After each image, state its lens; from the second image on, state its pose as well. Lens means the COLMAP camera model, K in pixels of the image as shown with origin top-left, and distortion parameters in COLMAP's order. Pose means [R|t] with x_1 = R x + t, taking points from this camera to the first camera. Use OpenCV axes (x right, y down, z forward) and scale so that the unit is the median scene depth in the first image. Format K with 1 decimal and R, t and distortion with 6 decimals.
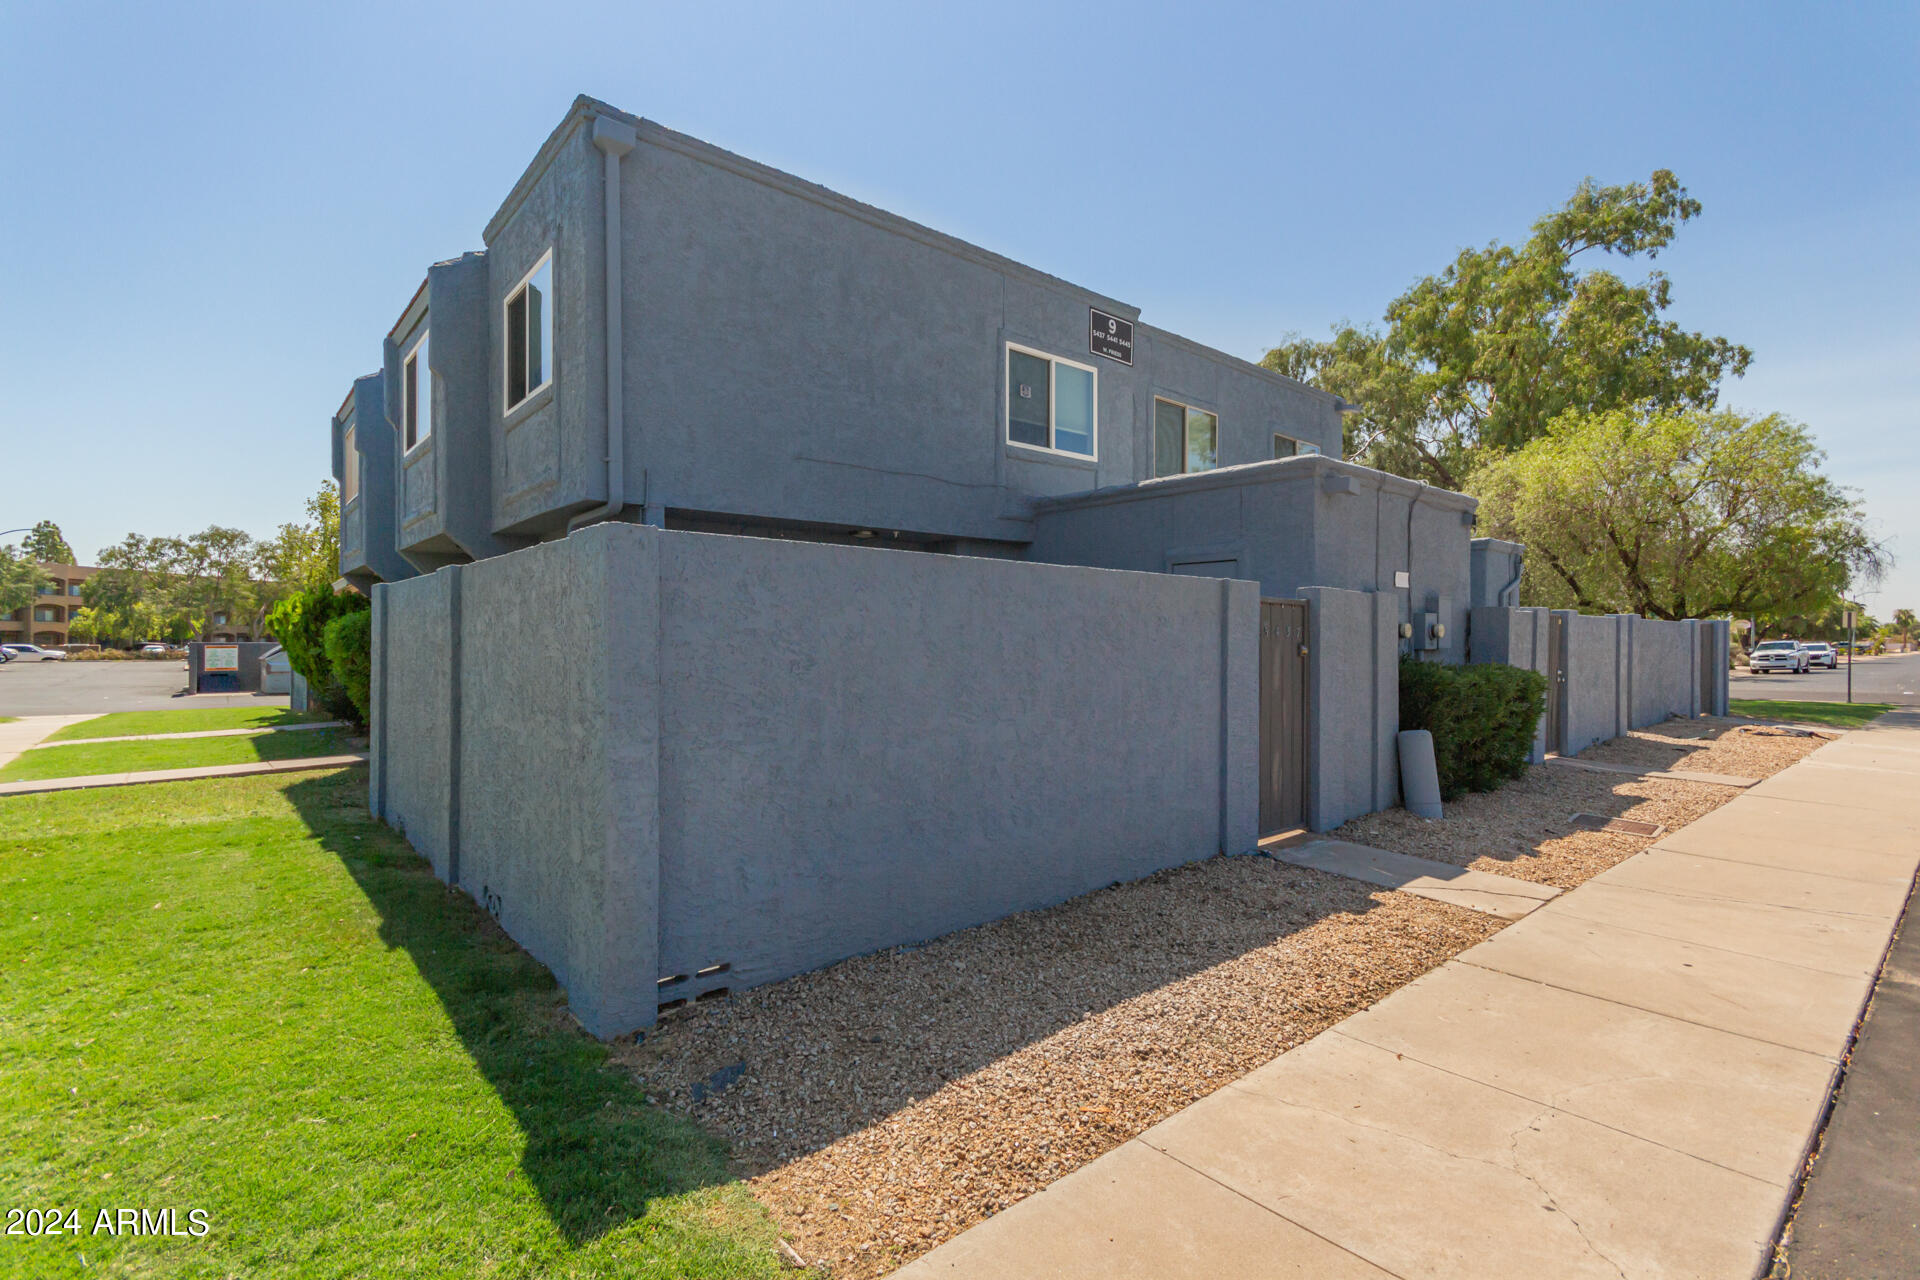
lens RADIAL K [[901.3, 0, 965.0], [0, 901.3, 639.0], [0, 0, 1]] dist [0.005719, 0.001301]
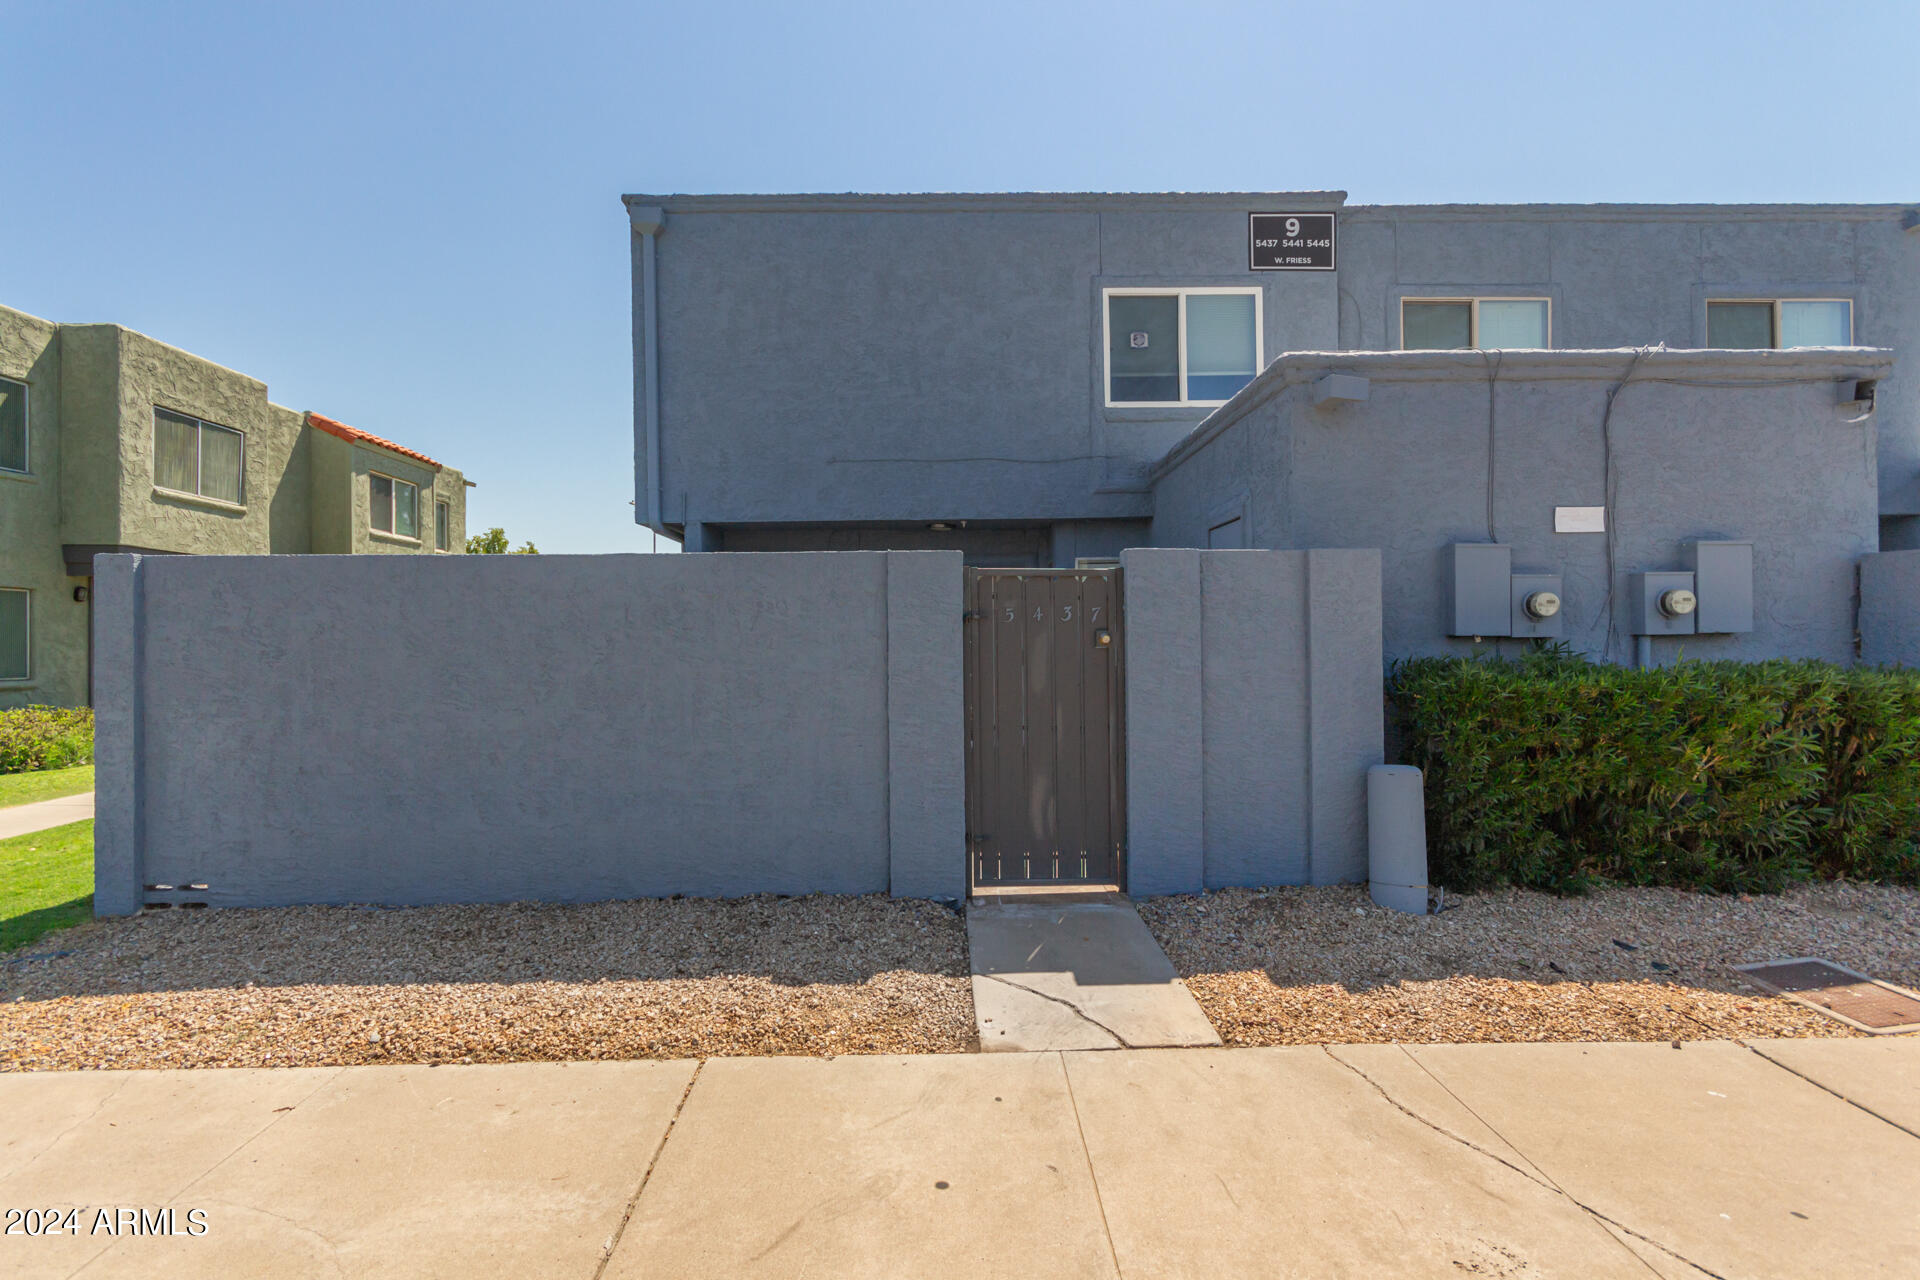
lens RADIAL K [[901.3, 0, 958.3], [0, 901.3, 638.9], [0, 0, 1]] dist [0.005719, 0.001301]
pose [[0.767187, -0.014060, -0.641269, 0.810210], [0.013989, 0.999889, -0.005187, 0.015994], [0.641270, -0.004992, 0.767299, 0.399968]]
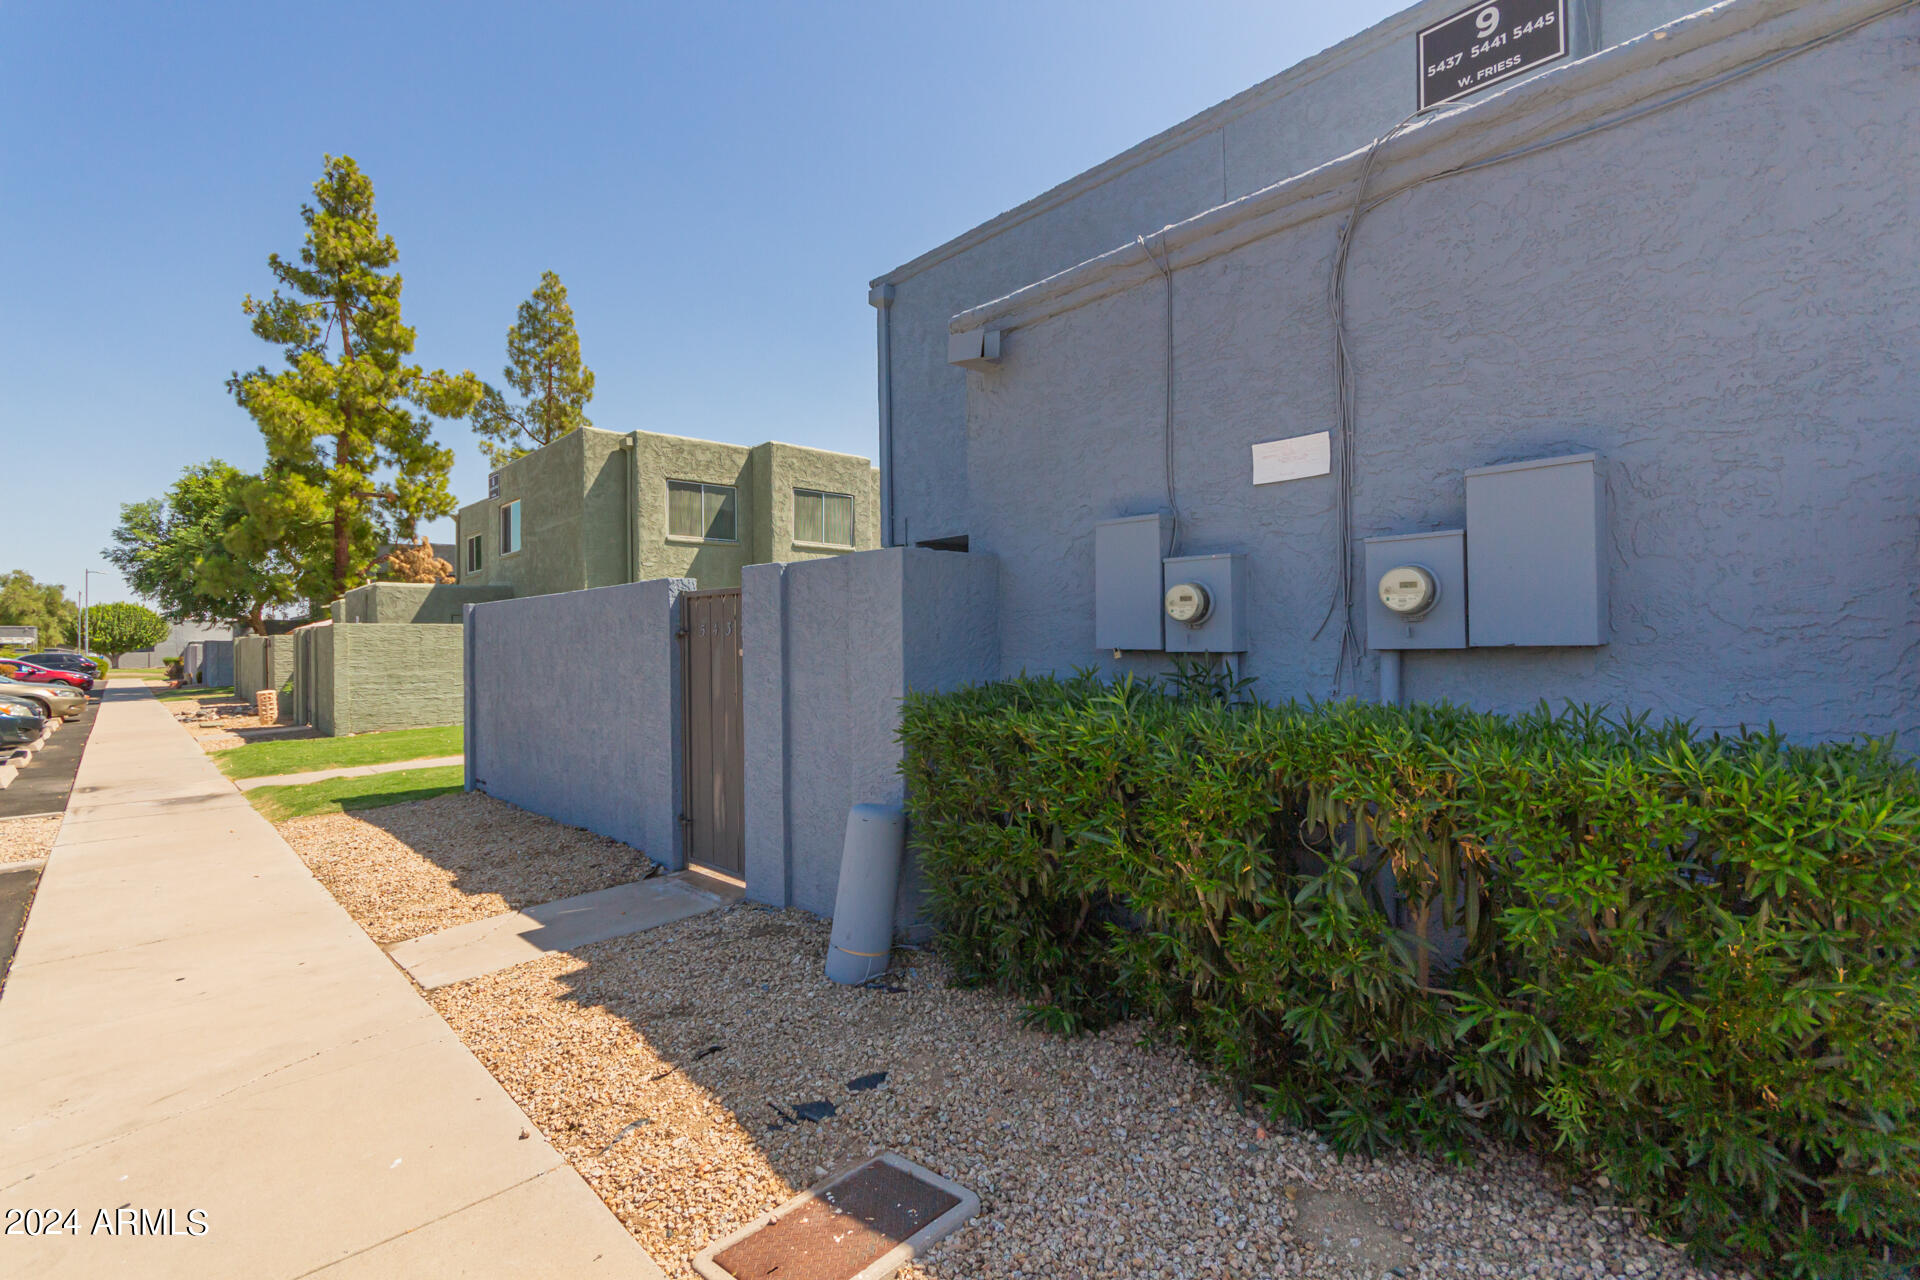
lens RADIAL K [[901.3, 0, 951.0], [0, 901.3, 635.3], [0, 0, 1]] dist [0.005719, 0.001301]
pose [[0.025077, -0.013030, -0.999601, 1.241570], [0.015575, 0.999799, -0.012642, 0.011940], [0.999564, -0.015252, 0.025274, 1.251289]]
